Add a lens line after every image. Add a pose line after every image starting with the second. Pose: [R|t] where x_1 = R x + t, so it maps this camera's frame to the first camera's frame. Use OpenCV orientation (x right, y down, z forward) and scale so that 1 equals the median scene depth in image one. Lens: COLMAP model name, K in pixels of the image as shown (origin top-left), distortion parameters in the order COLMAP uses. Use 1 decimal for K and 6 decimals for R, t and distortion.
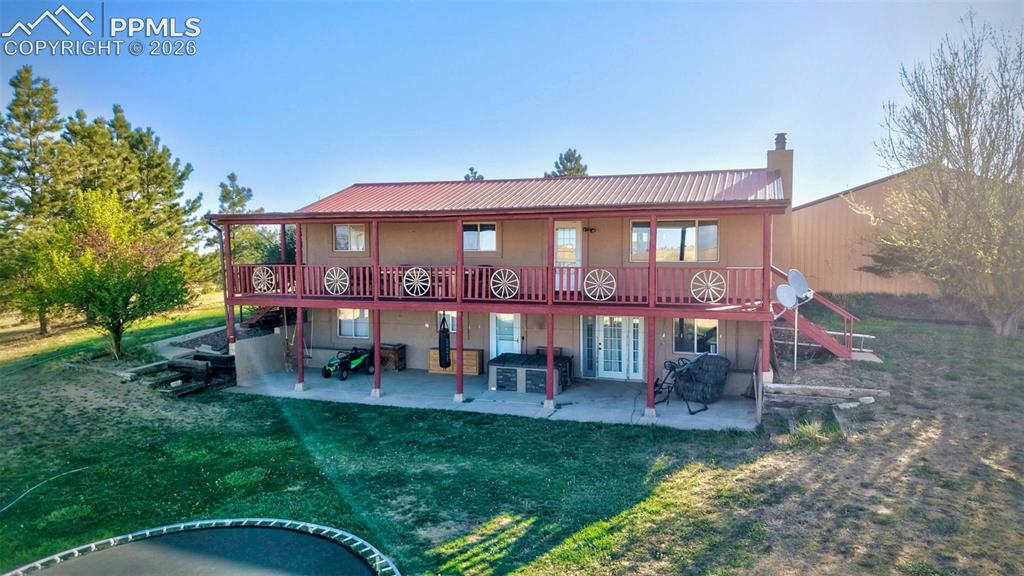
lens RADIAL K [[691.7, 0, 511.5], [0, 691.7, 257.7], [0, 0, 1]] dist [0.011032, 0.004562]
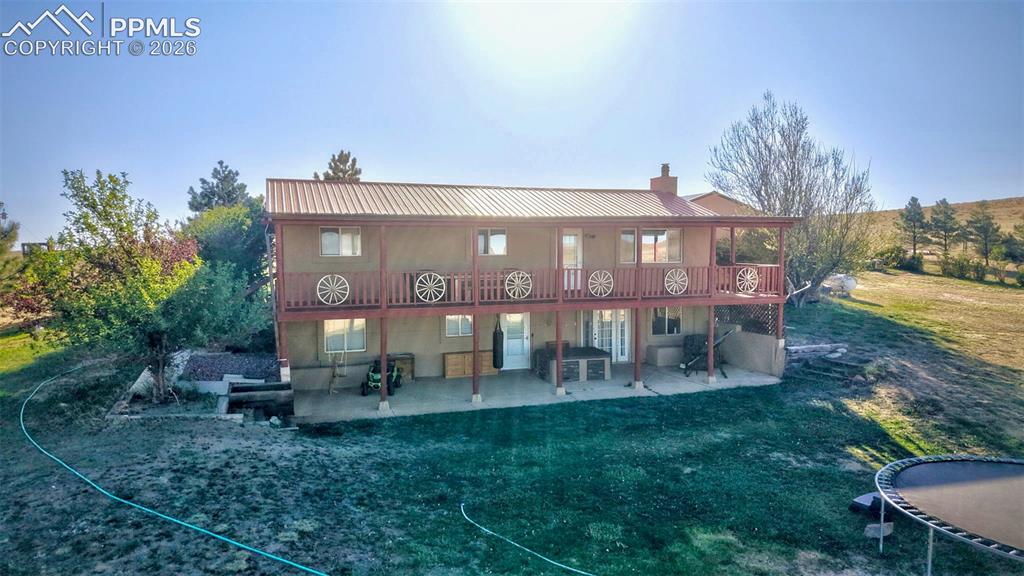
lens RADIAL K [[691.7, 0, 511.5], [0, 691.7, 257.7], [0, 0, 1]] dist [0.011032, 0.004562]
pose [[0.781980, -0.007620, 0.623258, -0.689579], [0.010352, 0.999946, -0.000763, -0.004679], [-0.623218, 0.007049, 0.782016, 0.172738]]
